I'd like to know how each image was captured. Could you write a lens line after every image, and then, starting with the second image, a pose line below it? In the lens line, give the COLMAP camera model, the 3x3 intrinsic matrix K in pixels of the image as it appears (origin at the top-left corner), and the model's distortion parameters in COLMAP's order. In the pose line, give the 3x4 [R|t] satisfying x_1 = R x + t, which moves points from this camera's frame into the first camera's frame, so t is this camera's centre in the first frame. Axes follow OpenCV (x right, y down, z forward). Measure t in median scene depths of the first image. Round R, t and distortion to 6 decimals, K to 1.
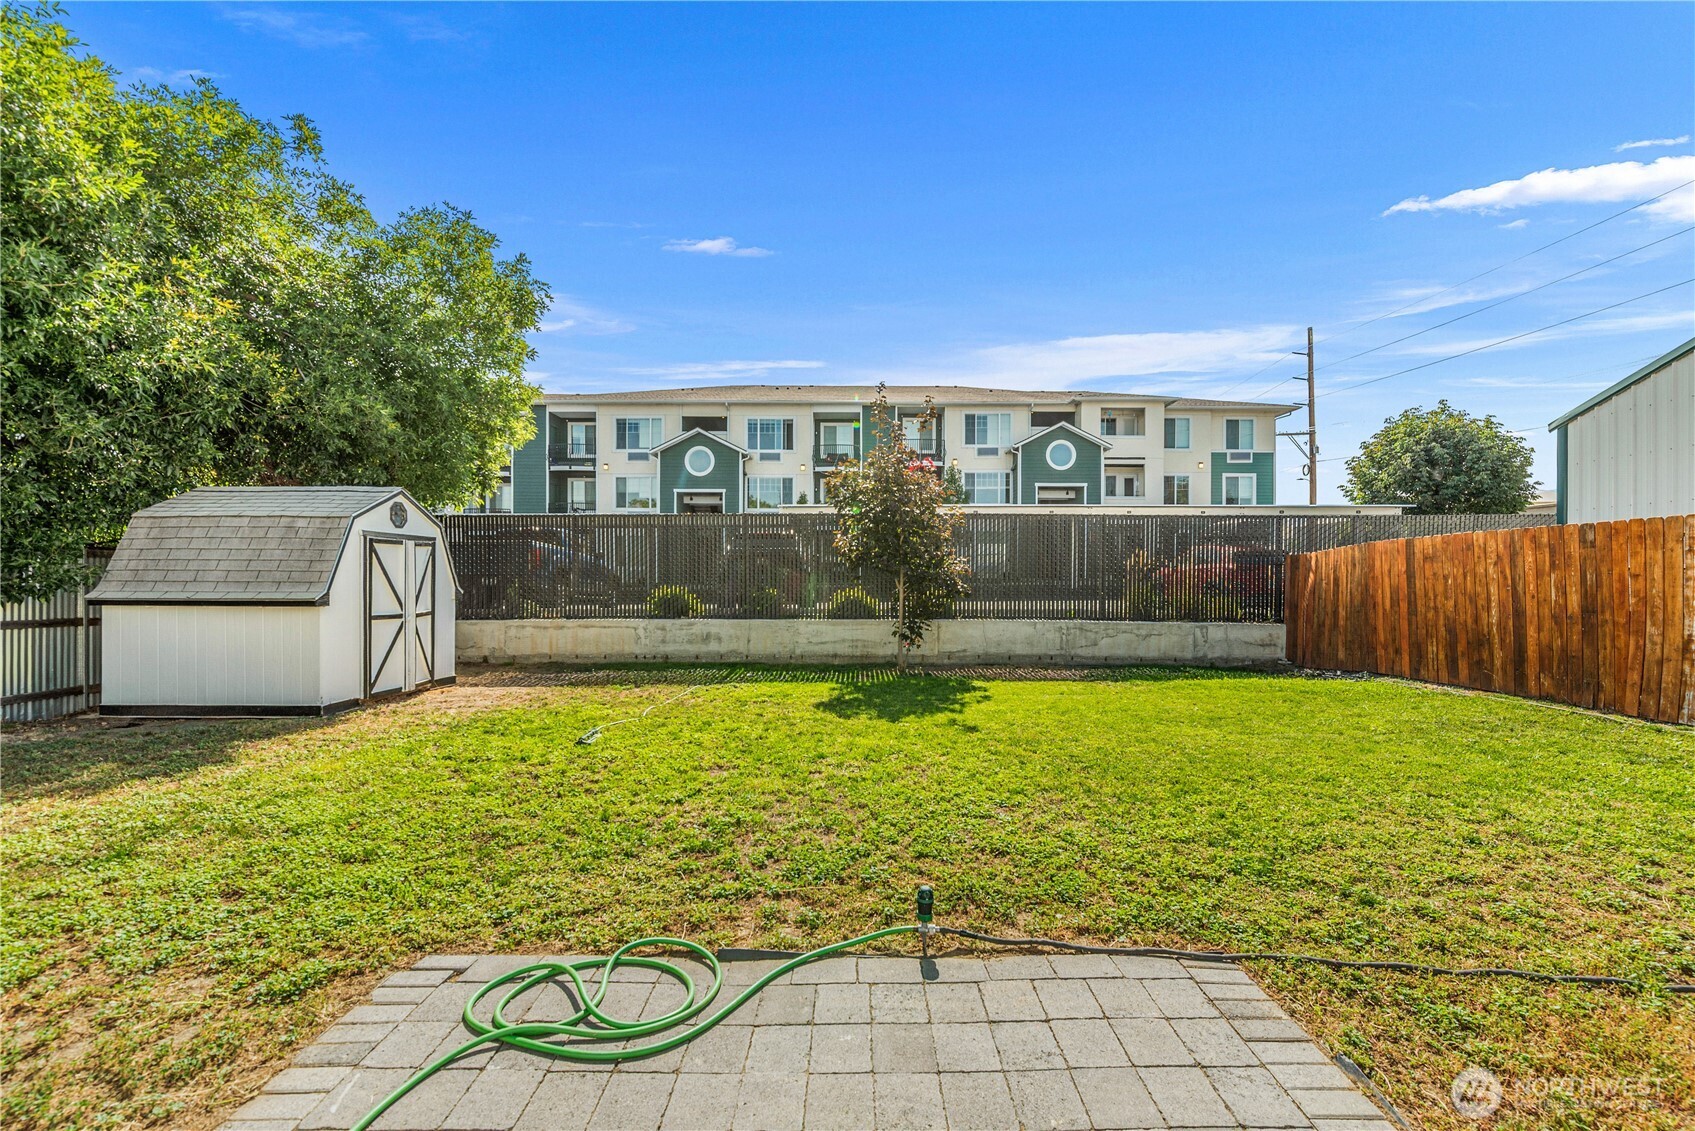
lens RADIAL K [[746.0, 0, 853.9], [0, 746.0, 571.8], [0, 0, 1]] dist [0.003308, -0.000098]
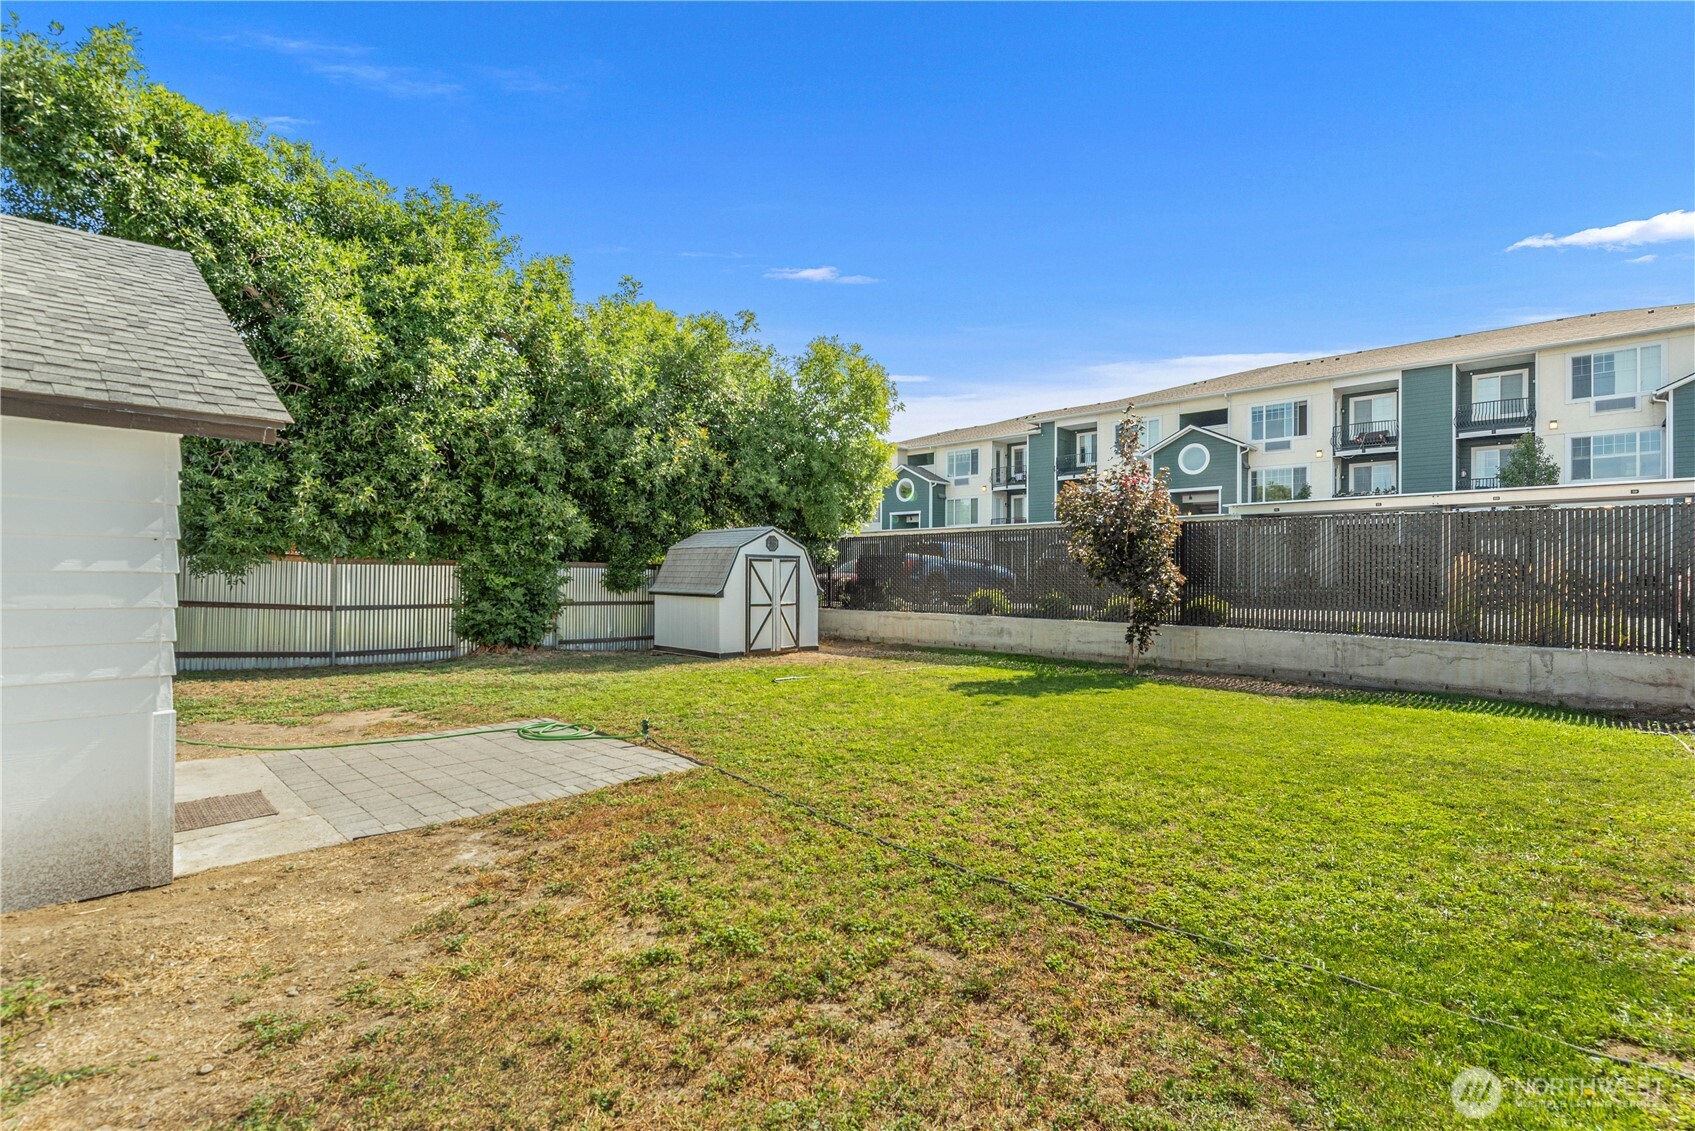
lens RADIAL K [[772.6, 0, 858.2], [0, 772.6, 566.2], [0, 0, 1]] dist [-0.000860, 0.000080]
pose [[0.725079, -0.003759, -0.688656, 0.501632], [0.000020, 0.999985, -0.005438, -0.011941], [0.688666, 0.003929, 0.725068, -0.072738]]
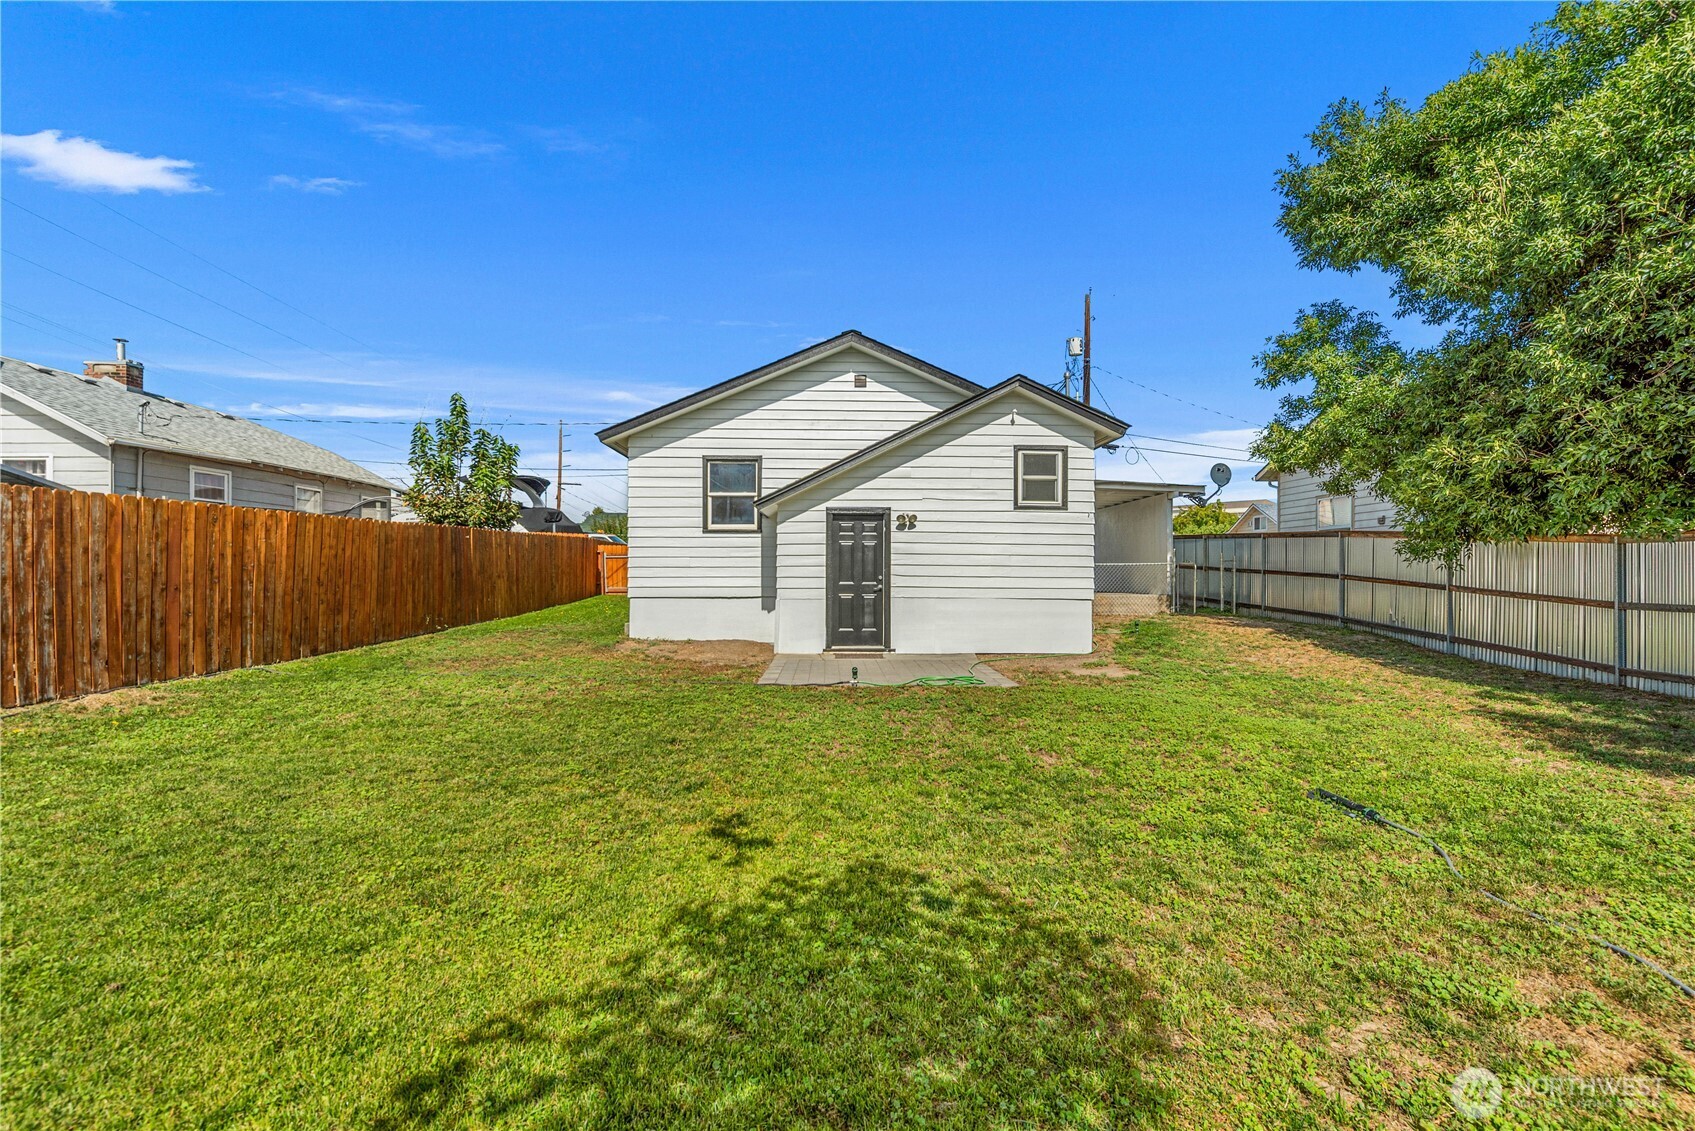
lens RADIAL K [[746.0, 0, 853.9], [0, 746.0, 571.8], [0, 0, 1]] dist [0.003308, -0.000098]
pose [[-0.999739, -0.006466, -0.021897, 0.040920], [-0.006282, 0.999944, -0.008463, 0.016145], [0.021951, -0.008323, -0.999724, 0.851354]]
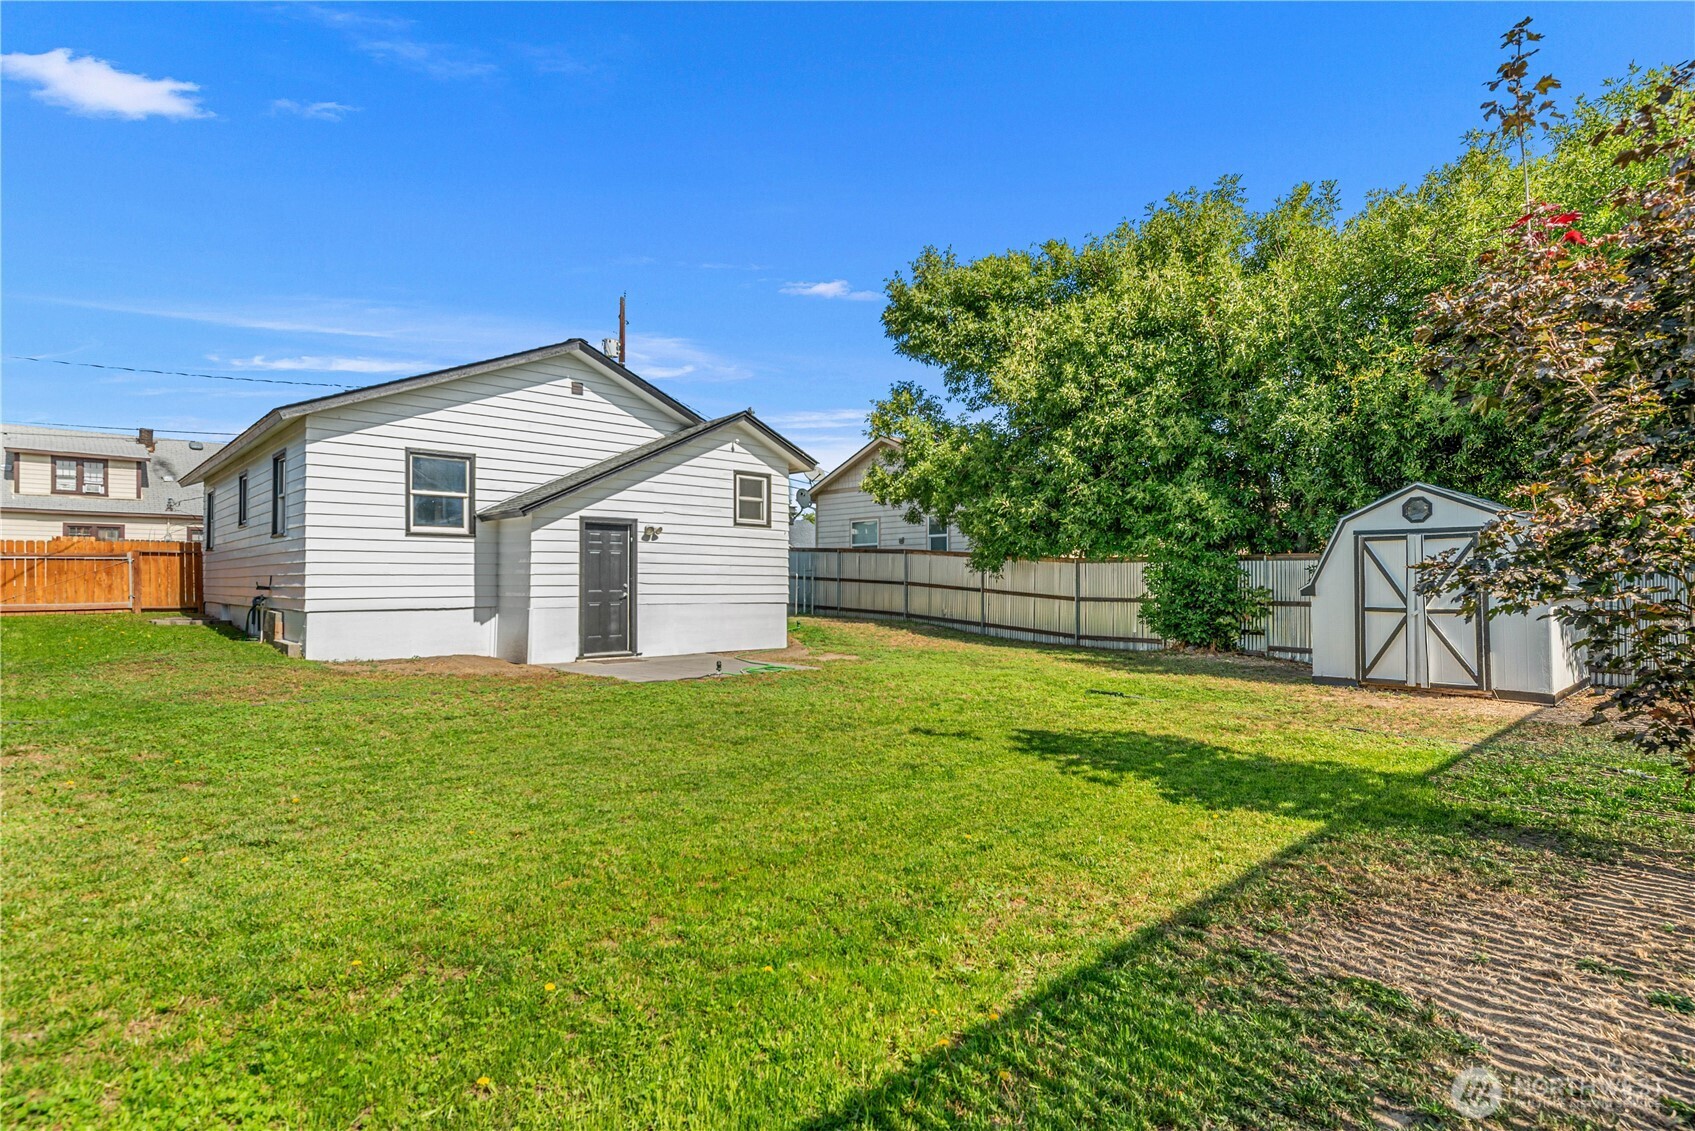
lens RADIAL K [[858.2, 0, 855.2], [0, 858.2, 575.0], [0, 0, 1]] dist [-0.000399, -0.000164]
pose [[-0.731053, -0.009539, -0.682254, 0.512192], [0.001852, 0.999871, -0.015964, 0.019712], [0.682318, -0.012934, -0.730941, 0.938520]]
